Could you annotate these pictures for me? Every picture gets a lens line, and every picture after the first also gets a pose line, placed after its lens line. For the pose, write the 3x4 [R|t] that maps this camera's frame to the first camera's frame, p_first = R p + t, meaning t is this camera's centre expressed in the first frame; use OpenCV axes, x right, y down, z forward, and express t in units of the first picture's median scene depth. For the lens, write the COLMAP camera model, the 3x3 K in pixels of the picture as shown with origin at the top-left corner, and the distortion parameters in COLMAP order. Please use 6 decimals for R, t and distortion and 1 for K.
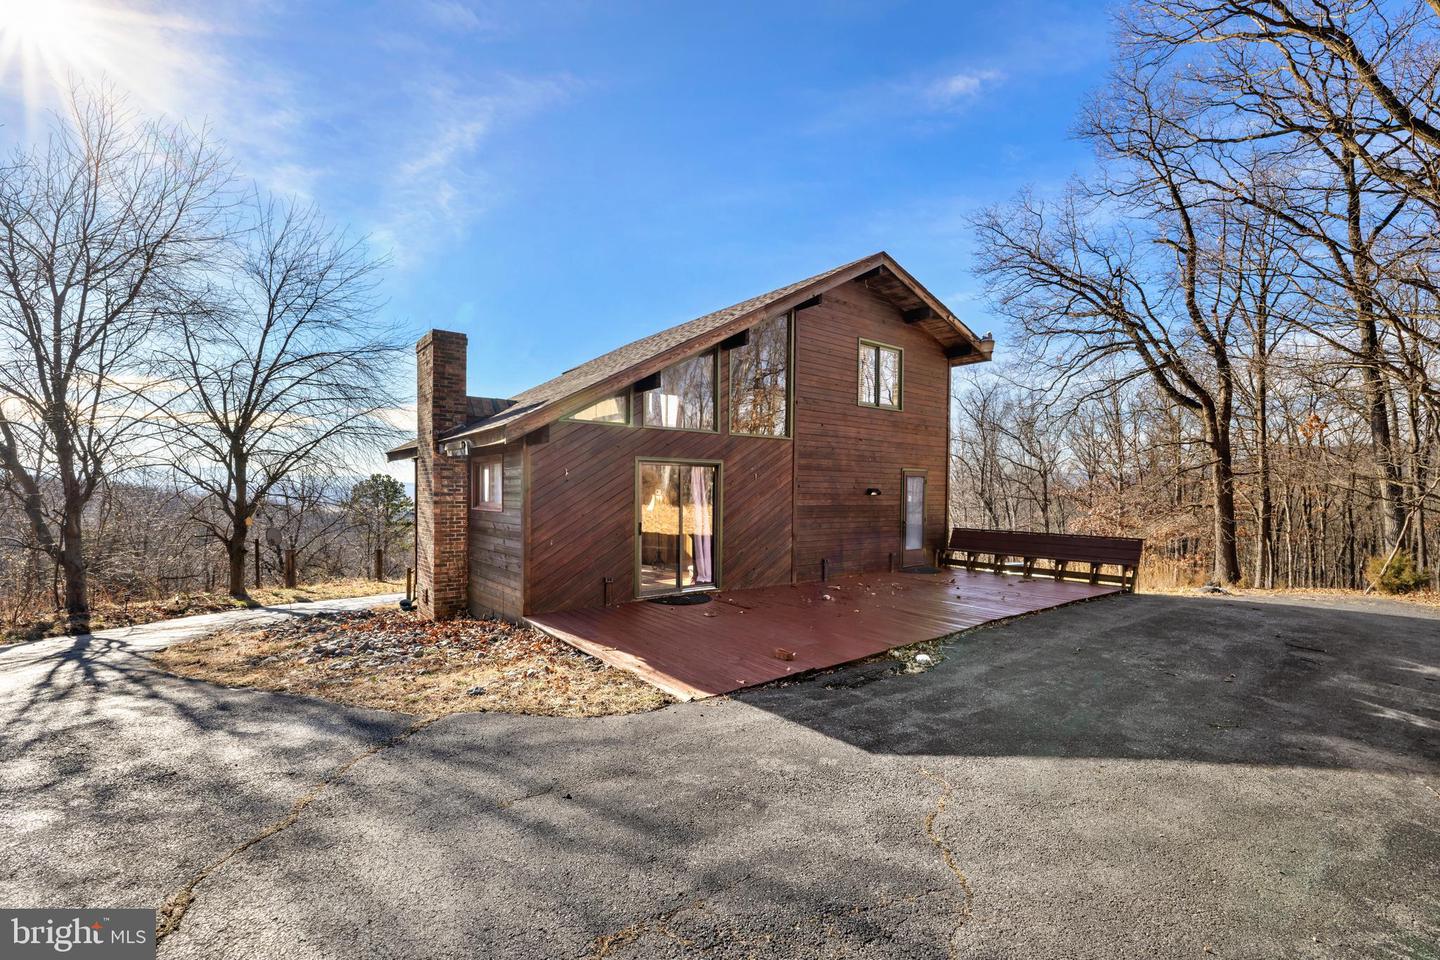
lens RADIAL K [[602.2, 0, 717.2], [0, 602.2, 504.0], [0, 0, 1]] dist [-0.002437, 0.000174]
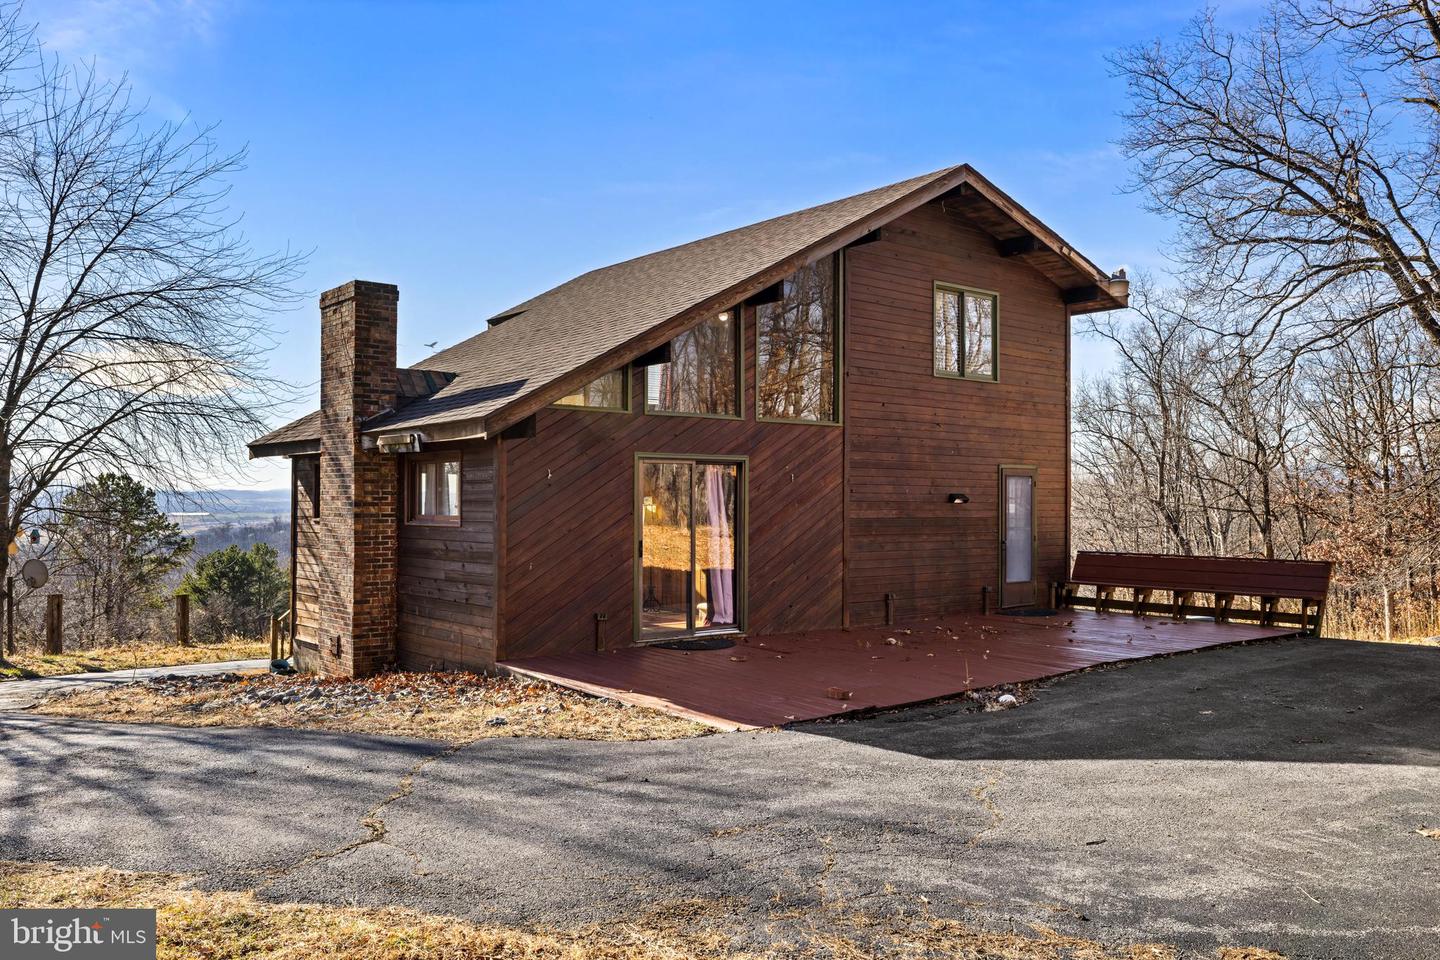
lens RADIAL K [[1077.2, 0, 718.6], [0, 1077.2, 485.1], [0, 0, 1]] dist [-0.000214, -0.006876]
pose [[0.999855, -0.004872, 0.016311, -0.043311], [0.005458, 0.999334, -0.036084, 0.008894], [-0.016124, 0.036167, 0.999216, -0.276519]]
